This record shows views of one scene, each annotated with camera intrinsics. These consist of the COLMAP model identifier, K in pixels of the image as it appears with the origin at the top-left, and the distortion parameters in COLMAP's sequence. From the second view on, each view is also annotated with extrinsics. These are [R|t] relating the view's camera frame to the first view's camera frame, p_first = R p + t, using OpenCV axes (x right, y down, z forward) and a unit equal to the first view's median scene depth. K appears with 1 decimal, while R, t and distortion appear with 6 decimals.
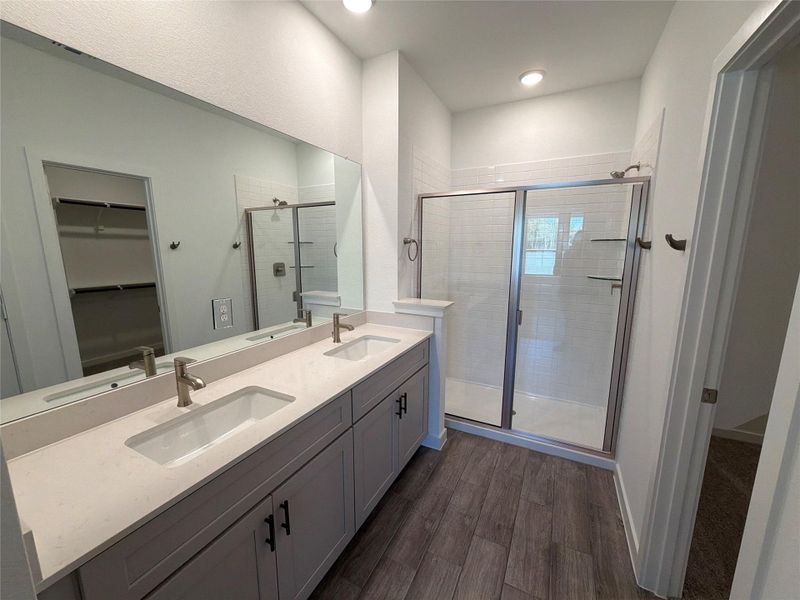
lens RADIAL K [[319.0, 0, 400.0], [0, 319.0, 300.0], [0, 0, 1]] dist [0.000675, -0.000106]
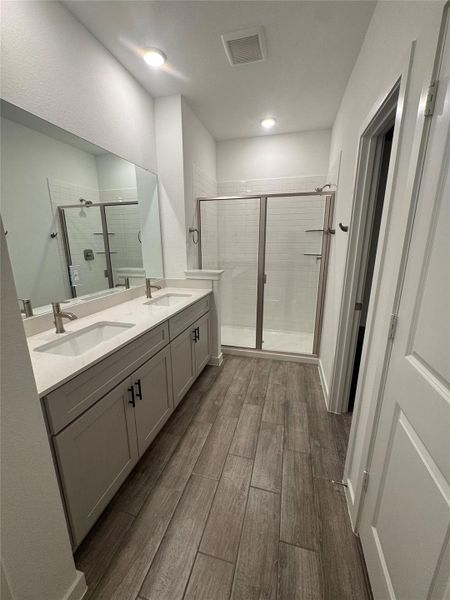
lens RADIAL K [[240.0, 0, 226.6], [0, 240.0, 299.5], [0, 0, 1]] dist [-0.009515, -0.000053]
pose [[0.977345, -0.053478, 0.204784, -0.072728], [0.038905, 0.996459, 0.074541, 0.067466], [-0.208045, -0.064886, 0.975965, -0.157807]]
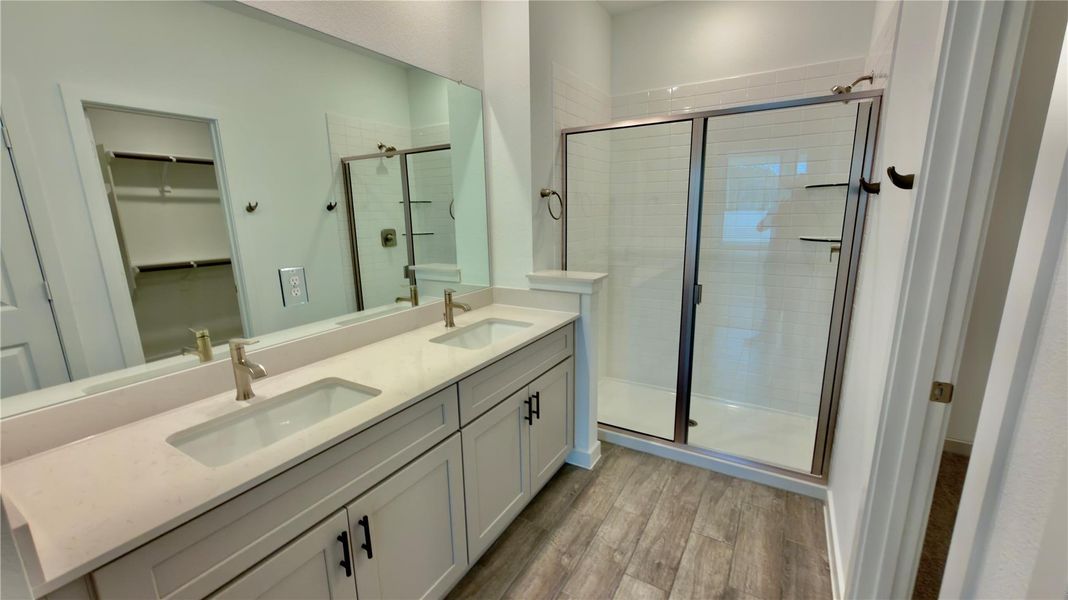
lens RADIAL K [[424.5, 0, 534.0], [0, 424.5, 300.0], [0, 0, 1]] dist [-0.000011, 0.000426]
pose [[0.997750, -0.007310, -0.066642, 0.070641], [0.010194, 0.999022, 0.043028, 0.025241], [0.066263, -0.043611, 0.996849, -0.002302]]
